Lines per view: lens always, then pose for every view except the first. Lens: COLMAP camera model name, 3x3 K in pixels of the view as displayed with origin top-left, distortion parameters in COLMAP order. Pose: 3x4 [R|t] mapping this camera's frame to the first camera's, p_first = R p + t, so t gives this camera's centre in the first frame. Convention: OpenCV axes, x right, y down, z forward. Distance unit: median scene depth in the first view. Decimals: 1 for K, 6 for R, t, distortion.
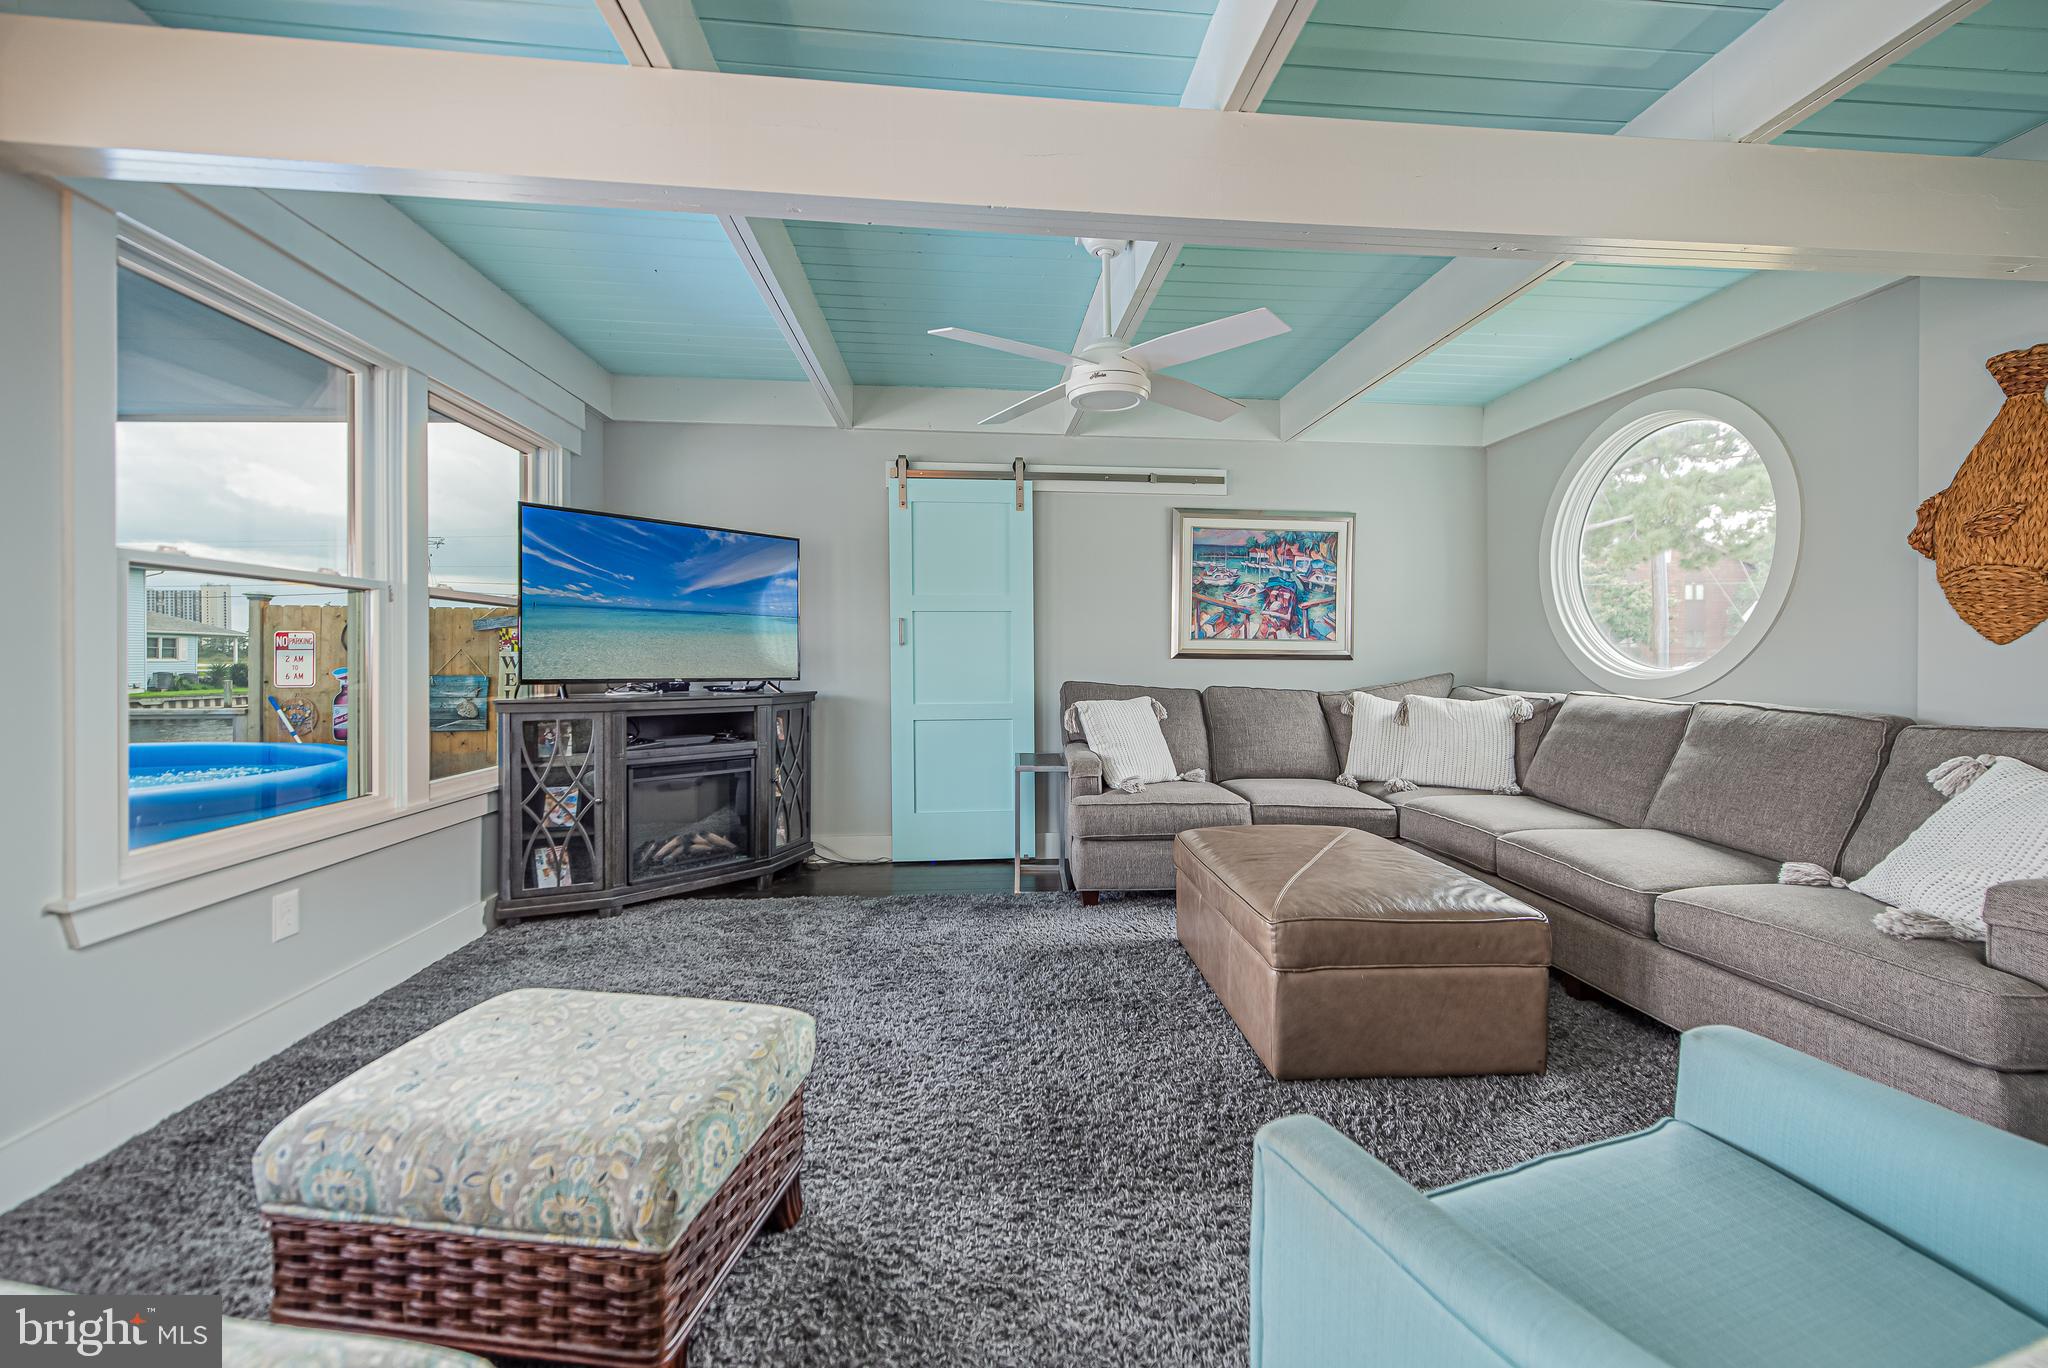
lens RADIAL K [[807.0, 0, 1068.3], [0, 807.0, 658.3], [0, 0, 1]] dist [0.013687, -0.003699]
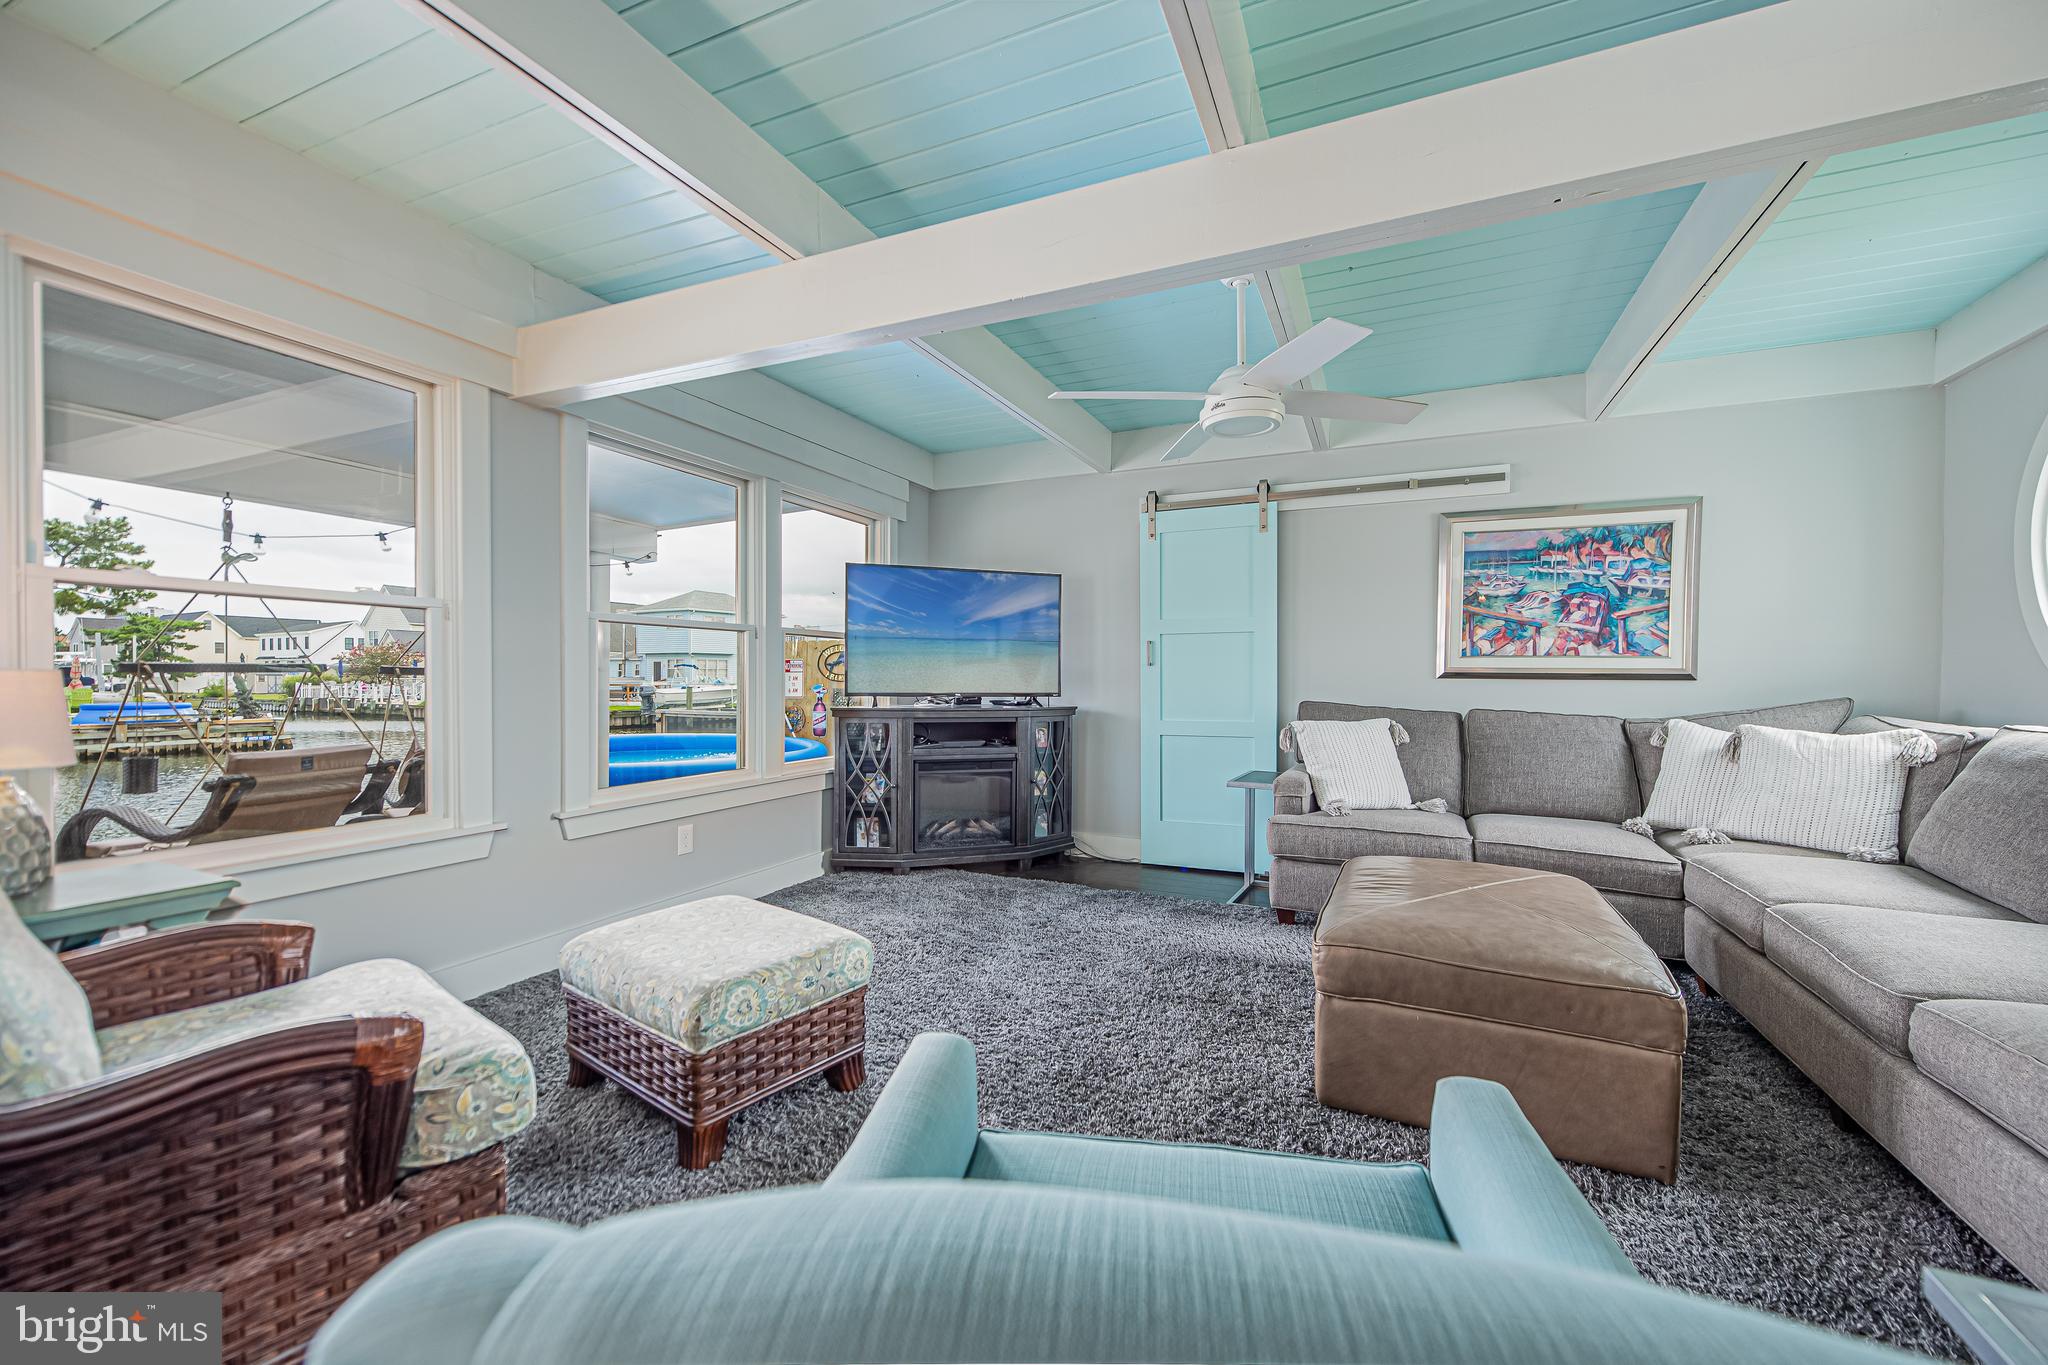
lens RADIAL K [[807.0, 0, 1075.1], [0, 807.0, 681.4], [0, 0, 1]] dist [0.013687, -0.003699]
pose [[0.875778, 0.002563, -0.482707, 0.286610], [-0.001058, 0.999994, 0.003389, 0.001844], [0.482713, -0.002457, 0.875775, -0.004285]]
